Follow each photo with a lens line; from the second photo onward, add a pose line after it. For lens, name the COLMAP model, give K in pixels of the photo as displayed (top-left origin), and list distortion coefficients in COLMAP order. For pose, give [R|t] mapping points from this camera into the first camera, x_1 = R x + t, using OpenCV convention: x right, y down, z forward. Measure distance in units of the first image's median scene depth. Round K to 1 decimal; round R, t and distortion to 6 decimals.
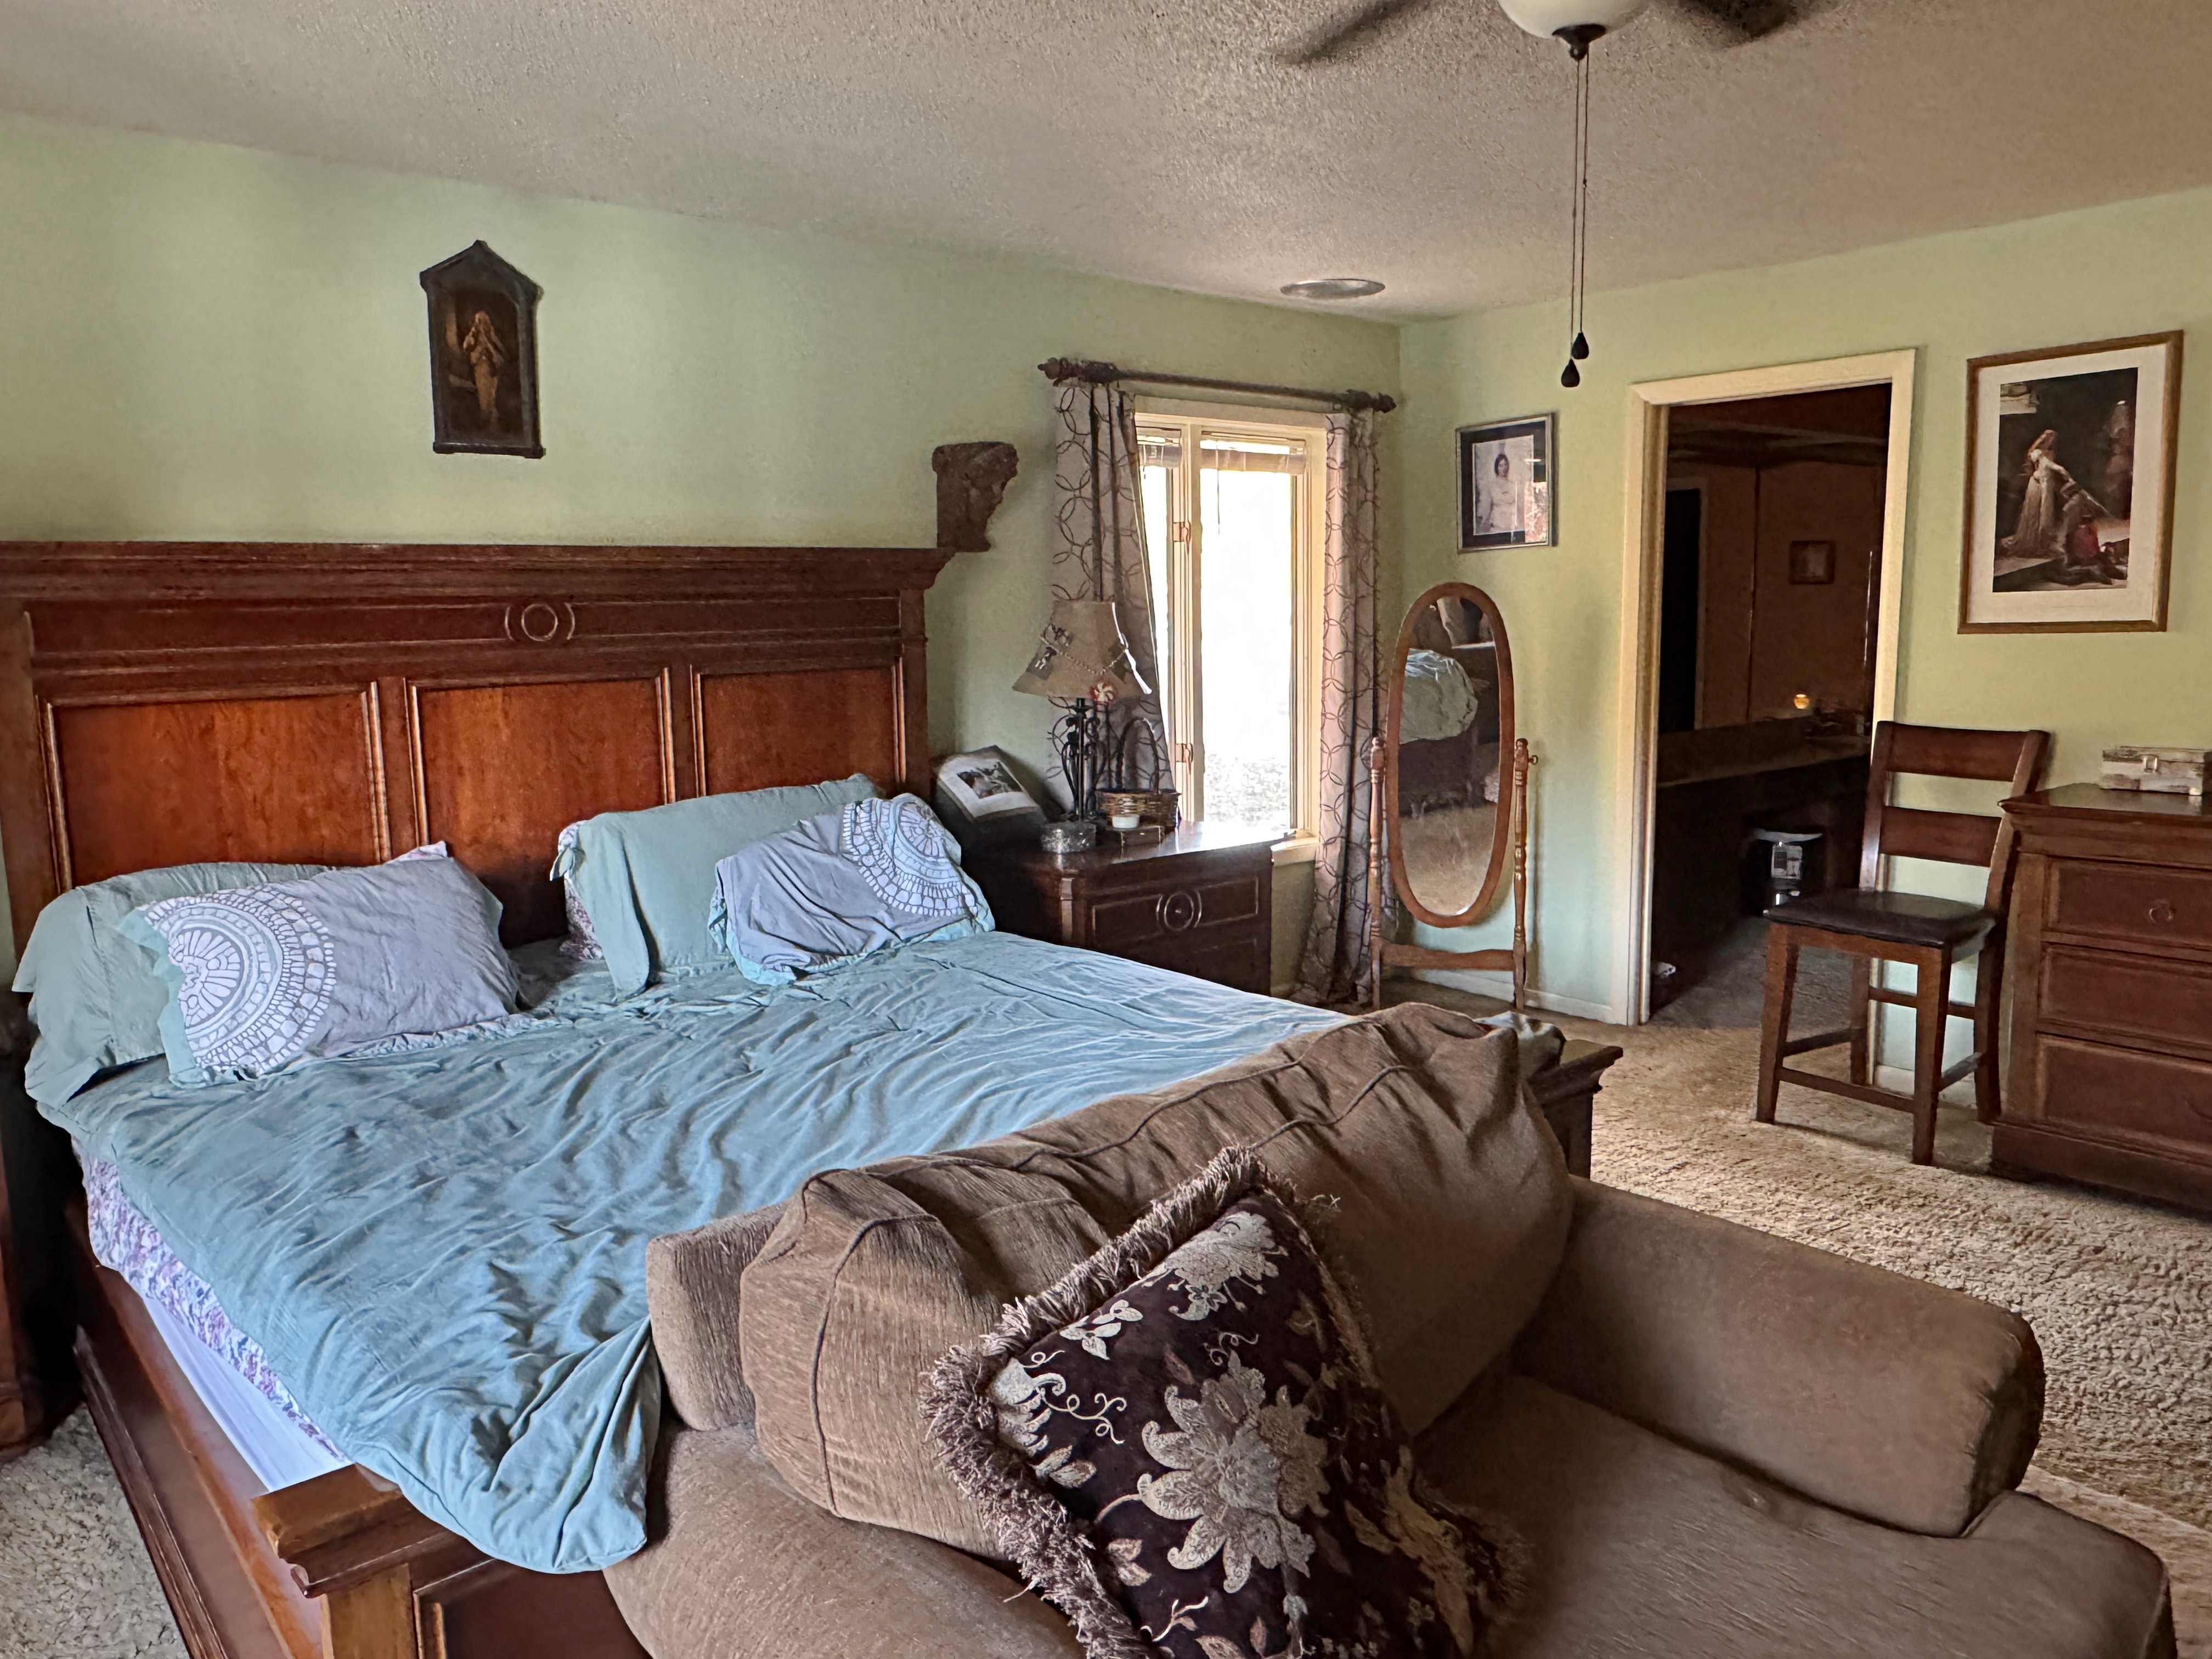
lens RADIAL K [[1575.0, 0, 1103.5], [0, 1575.0, 819.1], [0, 0, 1]] dist [-0.004818, -0.002919]
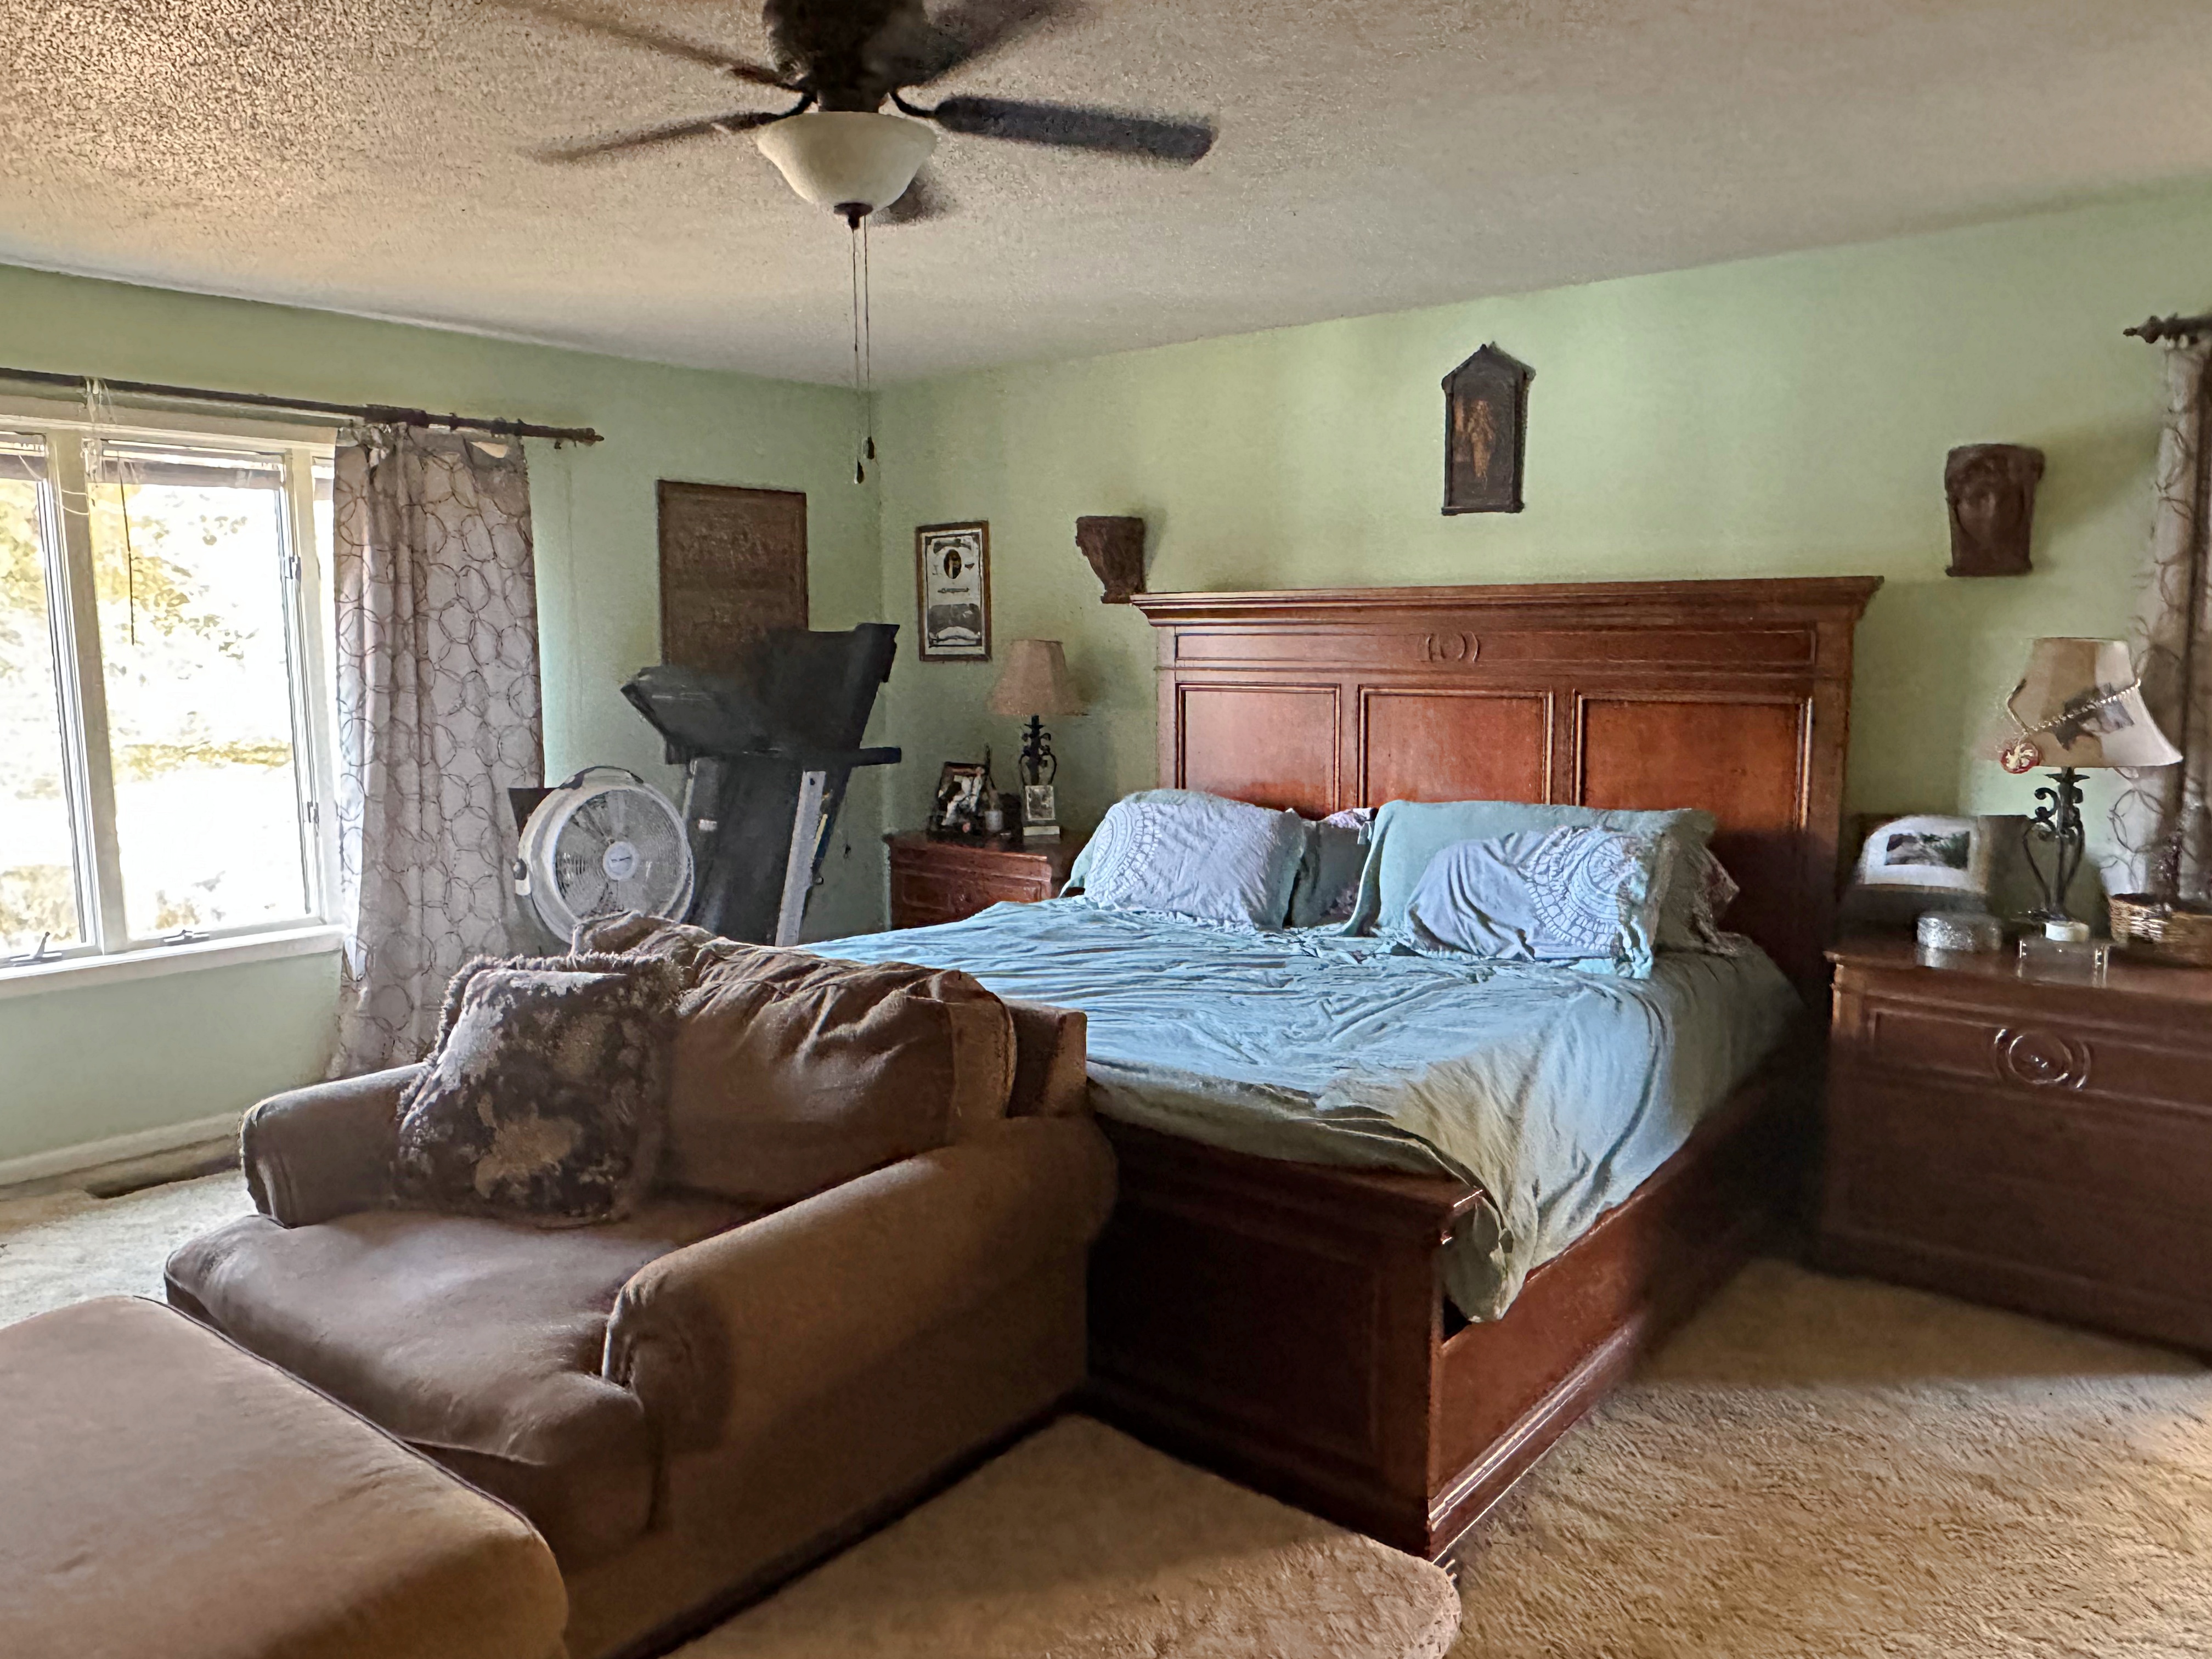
lens RADIAL K [[1575.0, 0, 1102.3], [0, 1575.0, 831.7], [0, 0, 1]] dist [-0.004818, -0.002919]
pose [[0.175047, 0.140591, -0.974471, 0.829906], [-0.136906, 0.983612, 0.117317, -0.089399], [0.974995, 0.112875, 0.191426, 0.503117]]
